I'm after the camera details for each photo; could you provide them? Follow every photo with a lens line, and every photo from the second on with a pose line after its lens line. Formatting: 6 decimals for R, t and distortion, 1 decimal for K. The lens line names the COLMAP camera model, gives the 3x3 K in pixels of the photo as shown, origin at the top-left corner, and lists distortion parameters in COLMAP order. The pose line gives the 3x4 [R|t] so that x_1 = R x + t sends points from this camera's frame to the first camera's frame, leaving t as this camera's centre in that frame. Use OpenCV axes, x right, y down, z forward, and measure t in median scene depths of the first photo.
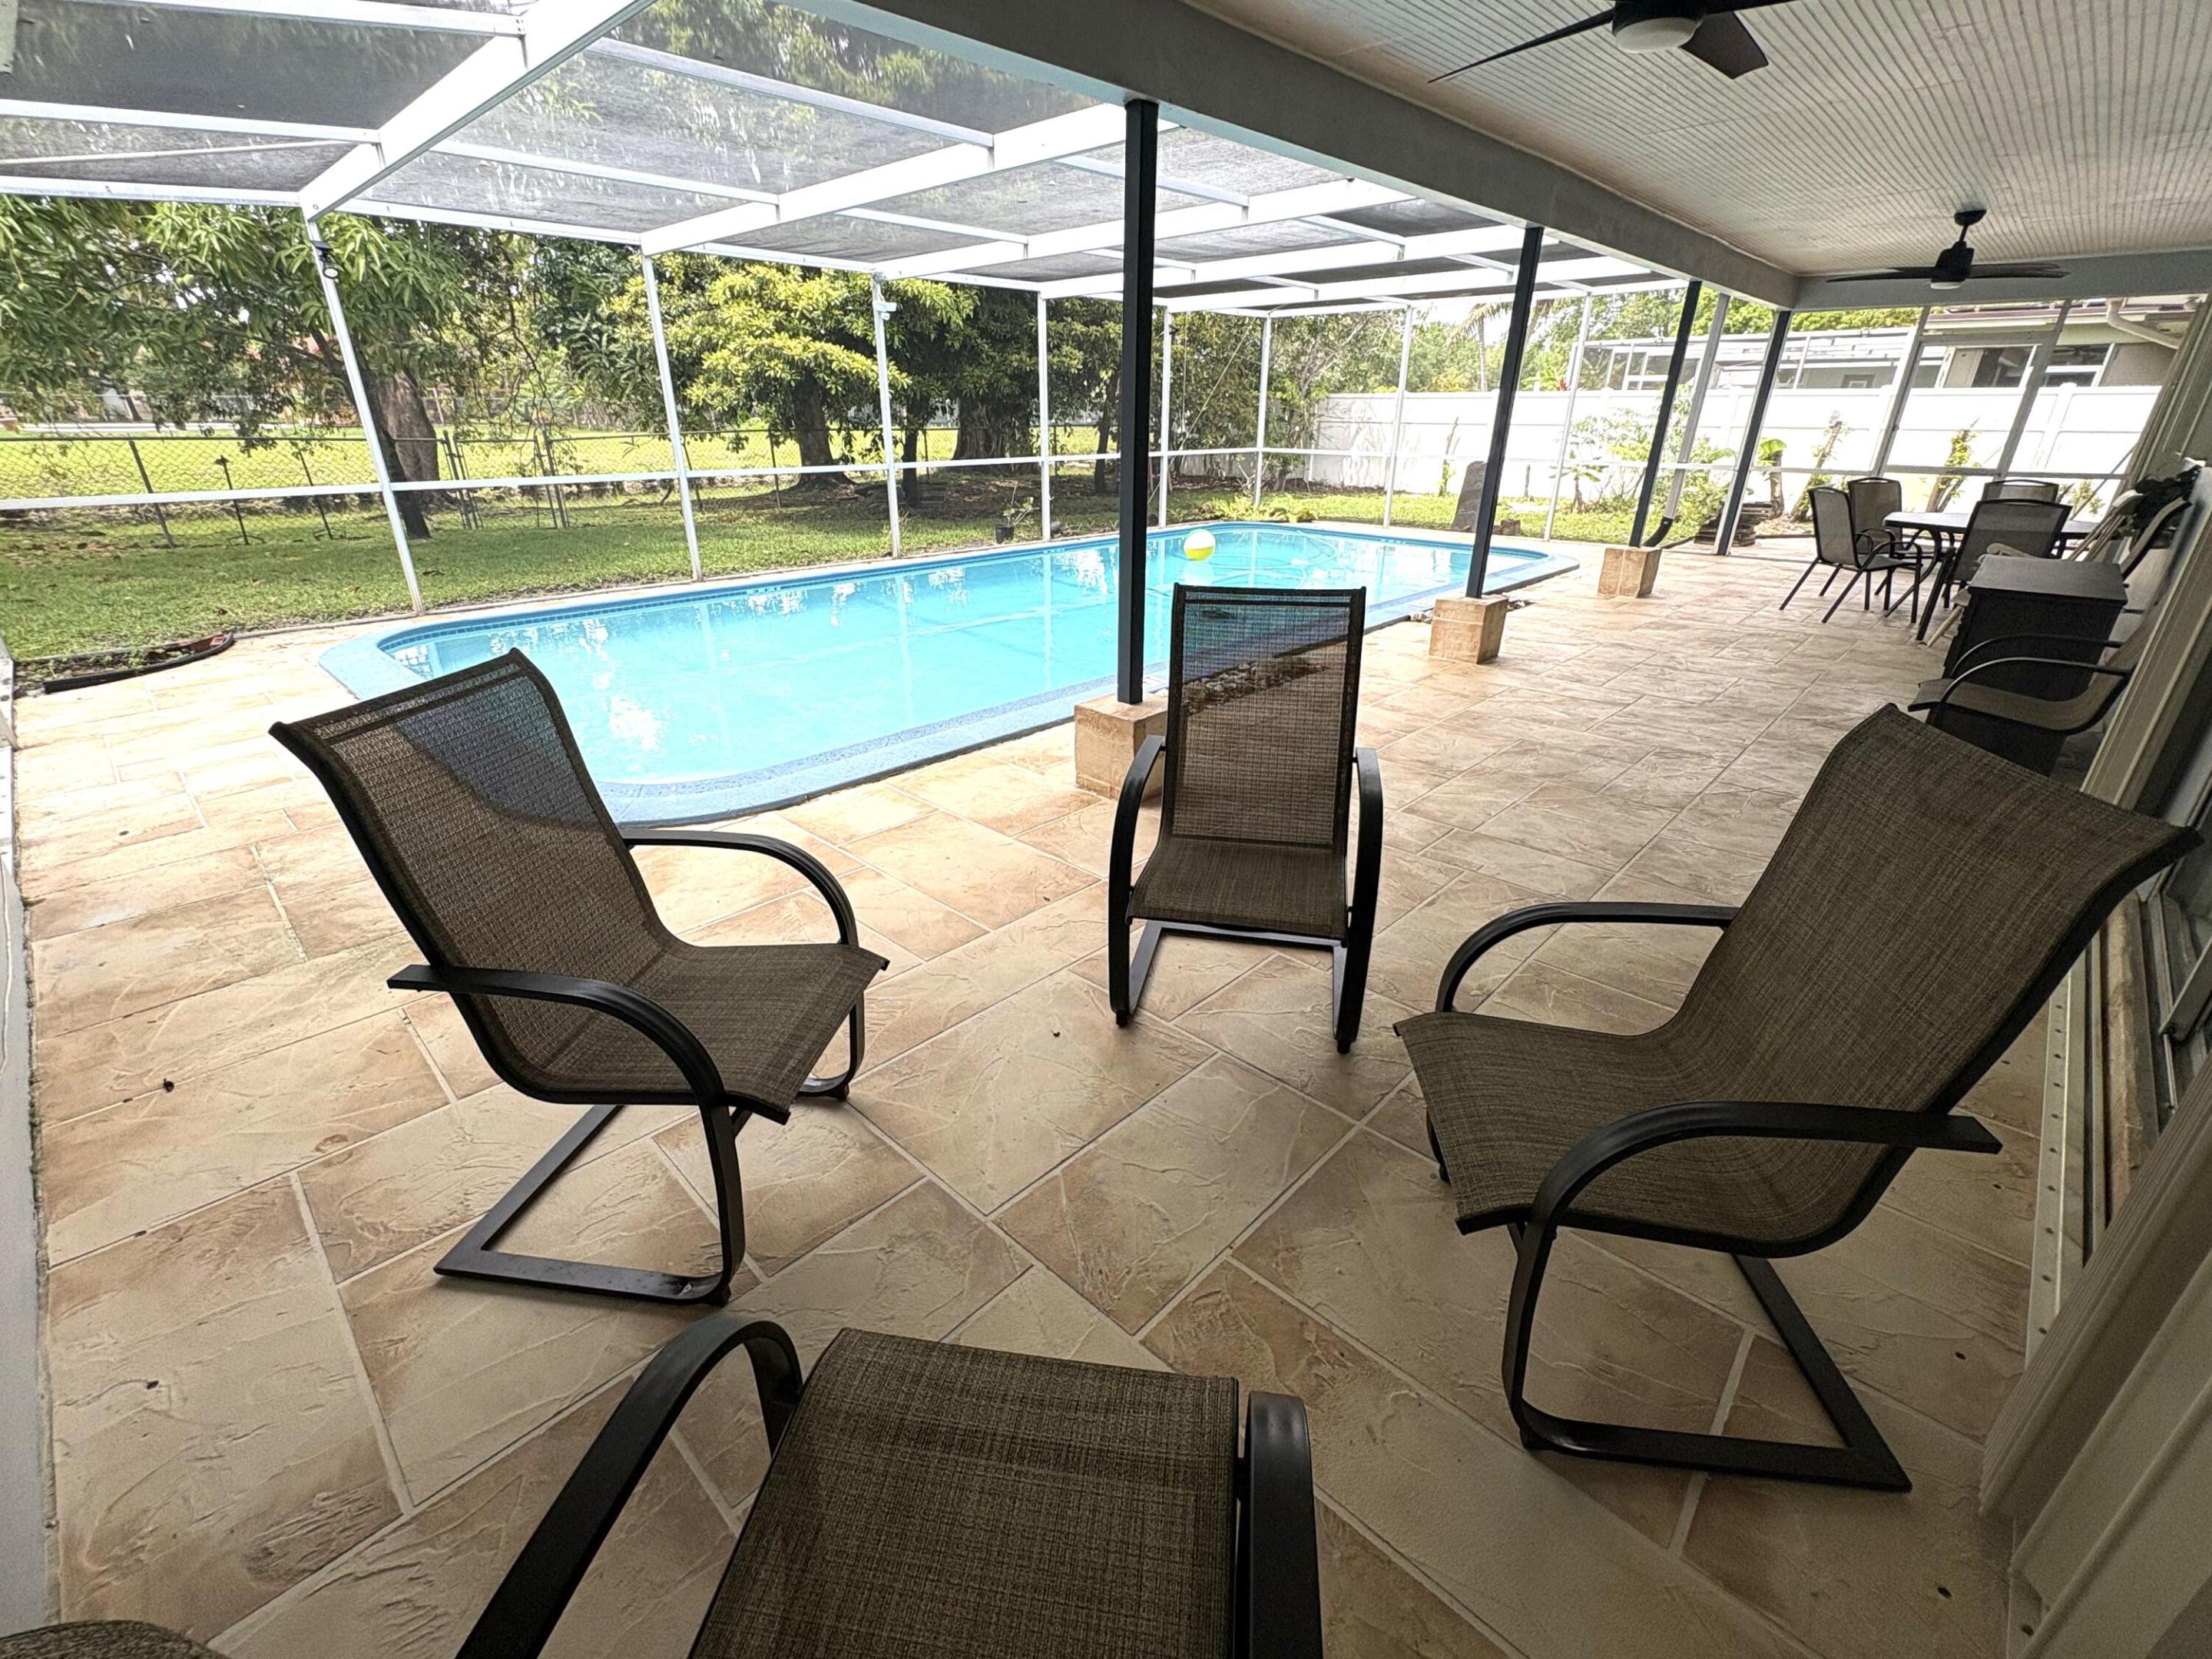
lens RADIAL K [[951.9, 0, 1084.3], [0, 951.9, 832.6], [0, 0, 1]] dist [0.001162, -0.000640]
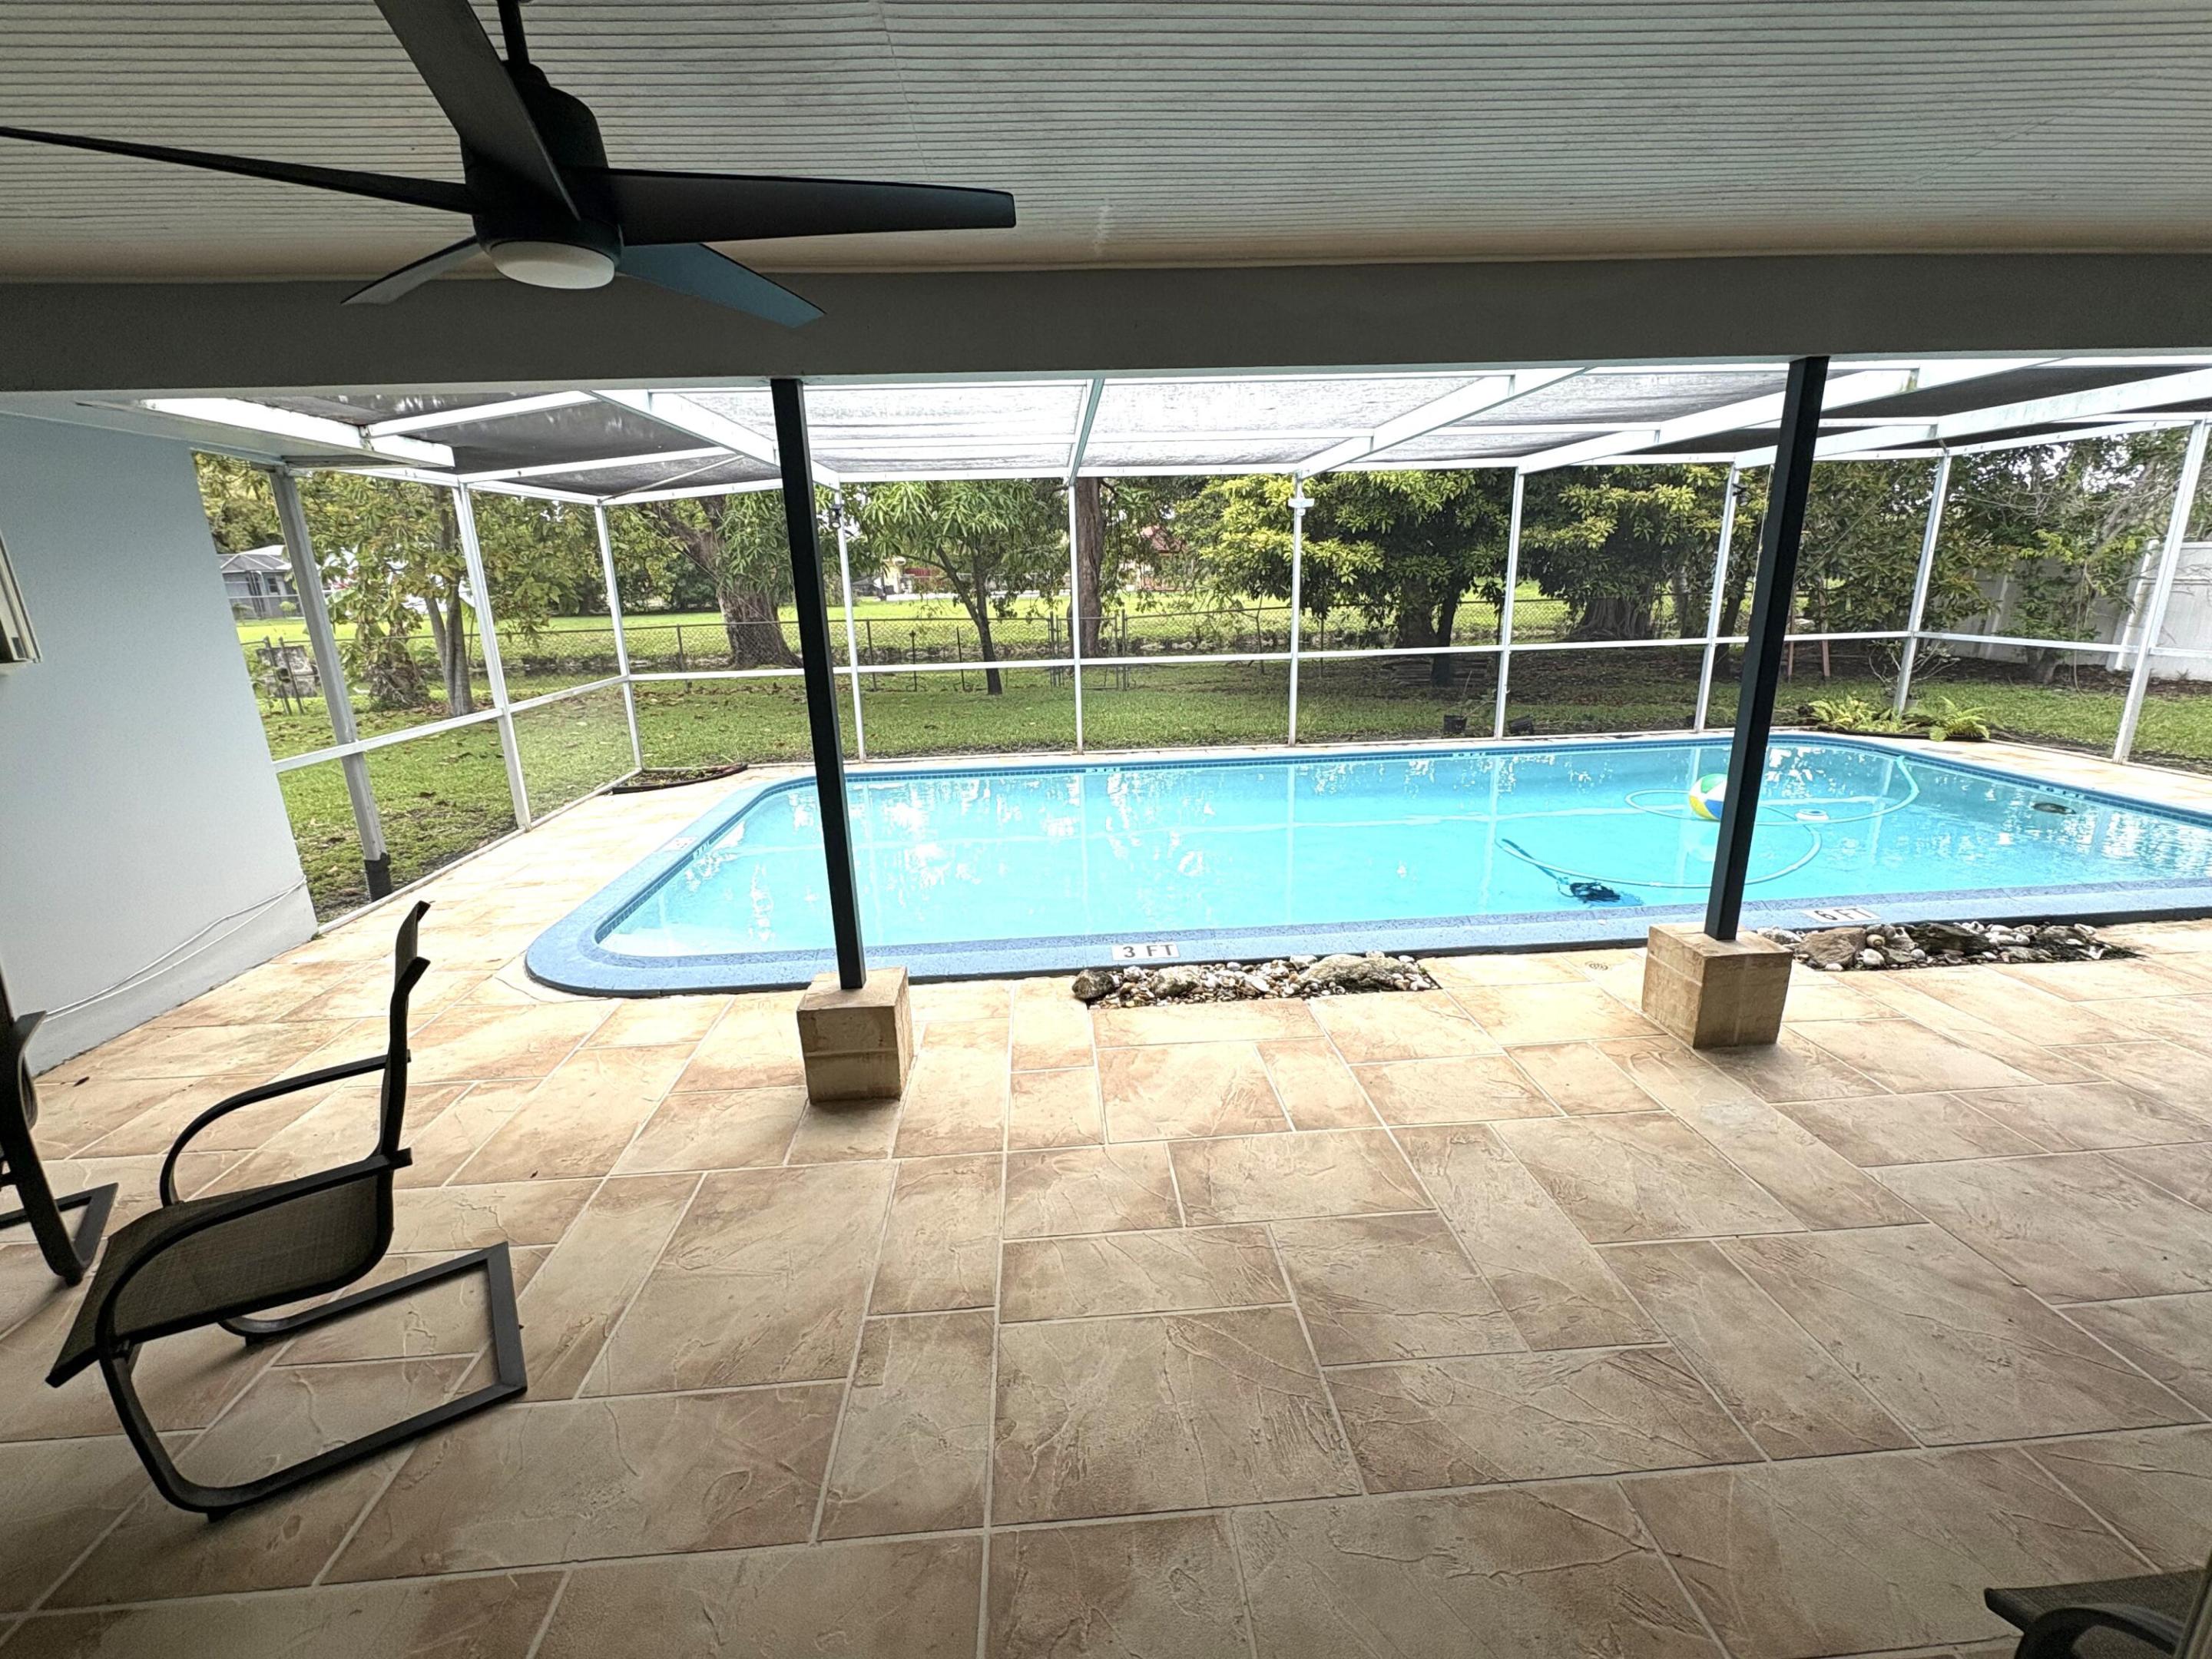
lens RADIAL K [[951.9, 0, 1097.2], [0, 951.9, 824.2], [0, 0, 1]] dist [0.001162, -0.000640]
pose [[0.740270, 0.146719, -0.656105, 0.509231], [-0.244217, 0.967918, -0.059098, -0.187937], [0.626385, 0.203981, 0.752352, 0.301359]]
